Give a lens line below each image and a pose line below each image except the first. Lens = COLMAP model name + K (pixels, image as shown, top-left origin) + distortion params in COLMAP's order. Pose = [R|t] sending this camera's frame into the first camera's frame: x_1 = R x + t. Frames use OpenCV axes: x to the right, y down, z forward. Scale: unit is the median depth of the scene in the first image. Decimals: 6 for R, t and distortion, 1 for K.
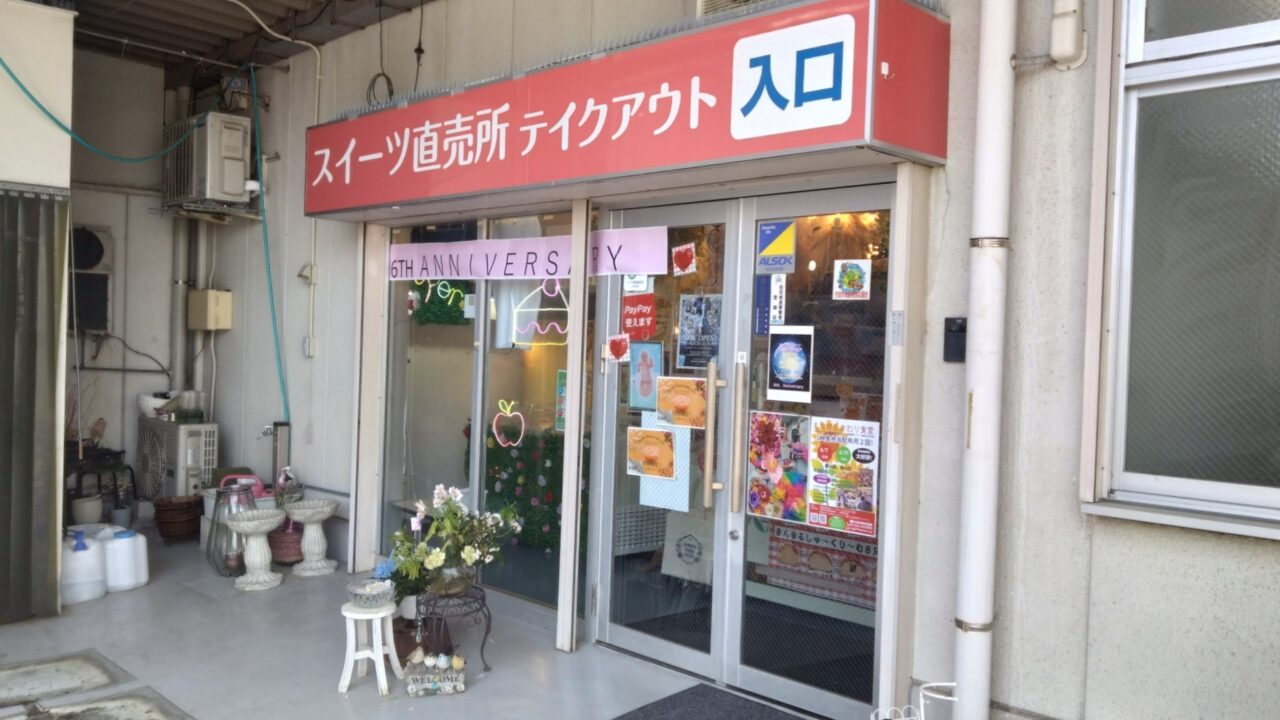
lens RADIAL K [[1027.9, 0, 639.4], [0, 1027.9, 359.6], [0, 0, 1]] dist [0.006521, -0.002828]
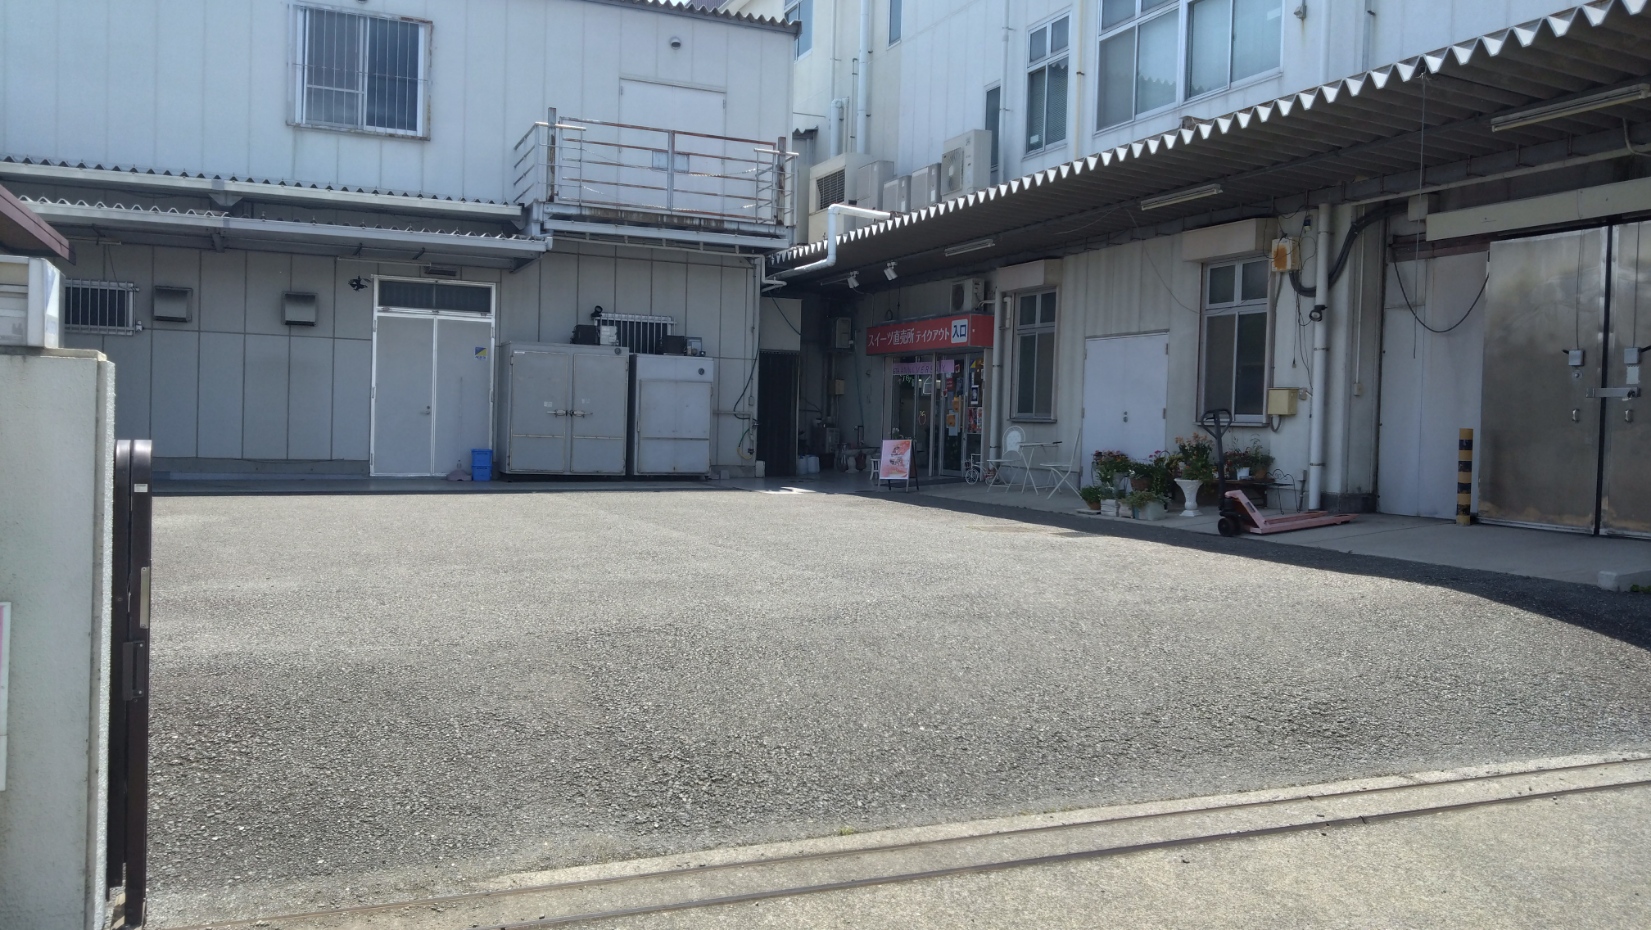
lens RADIAL K [[1325.9, 0, 826.0], [0, 1325.9, 462.2], [0, 0, 1]] dist [0.006521, -0.002828]
pose [[0.928867, 0.003083, -0.370401, 1.250424], [-0.004609, 0.999984, -0.003235, 0.236176], [0.370385, 0.004711, 0.928866, -3.307257]]
